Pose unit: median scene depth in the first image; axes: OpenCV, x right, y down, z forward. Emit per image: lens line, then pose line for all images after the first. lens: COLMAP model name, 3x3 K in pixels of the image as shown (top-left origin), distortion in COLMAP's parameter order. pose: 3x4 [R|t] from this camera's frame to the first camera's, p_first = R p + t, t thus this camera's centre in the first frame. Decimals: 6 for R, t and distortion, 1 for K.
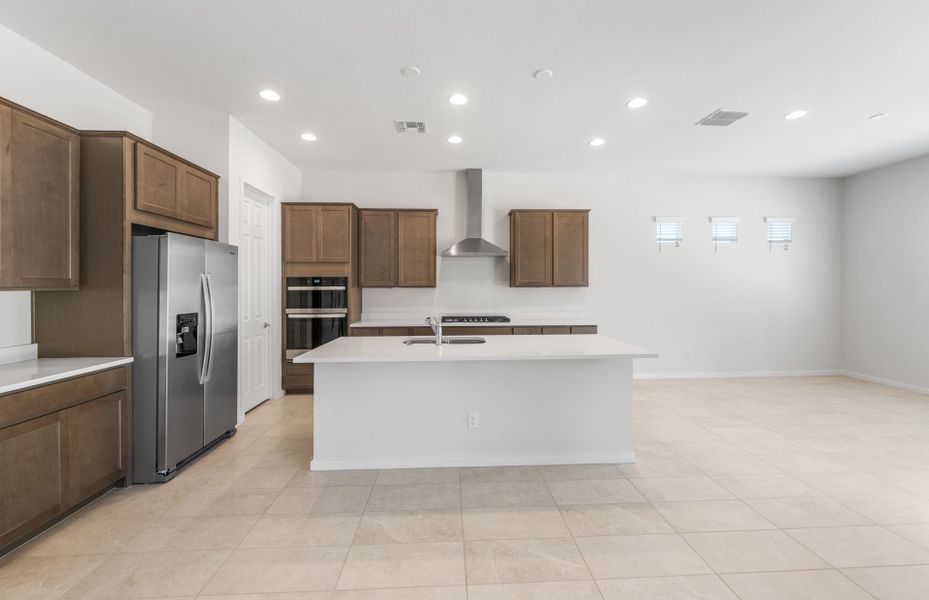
lens RADIAL K [[378.5, 0, 466.2], [0, 378.5, 295.7], [0, 0, 1]] dist [0.001292, -0.000608]
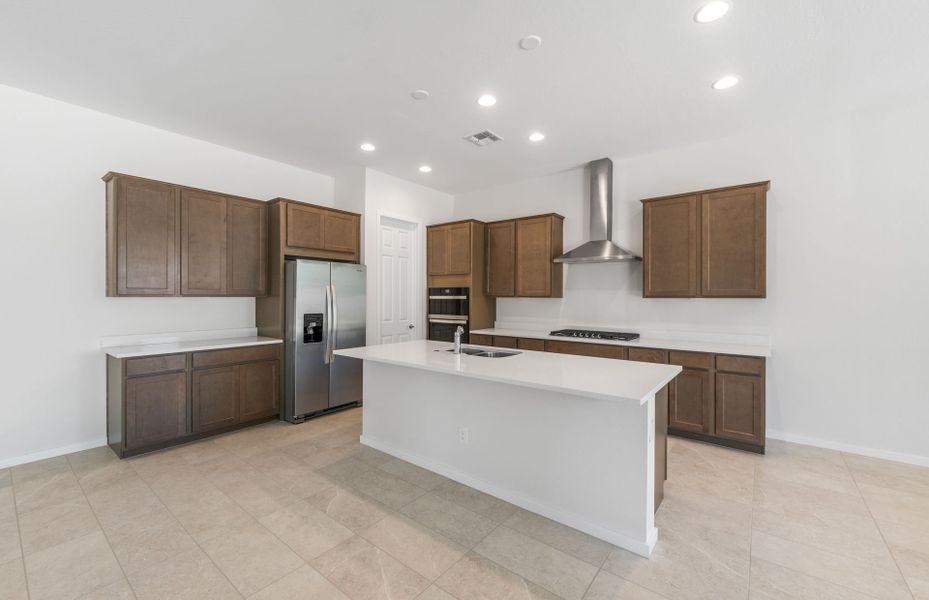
lens RADIAL K [[378.5, 0, 466.0], [0, 378.5, 302.9], [0, 0, 1]] dist [0.001292, -0.000608]
pose [[0.752212, 0.016680, -0.658710, 0.406952], [-0.021535, 0.999768, 0.000724, -0.004578], [0.658570, 0.013641, 0.752396, 0.173607]]
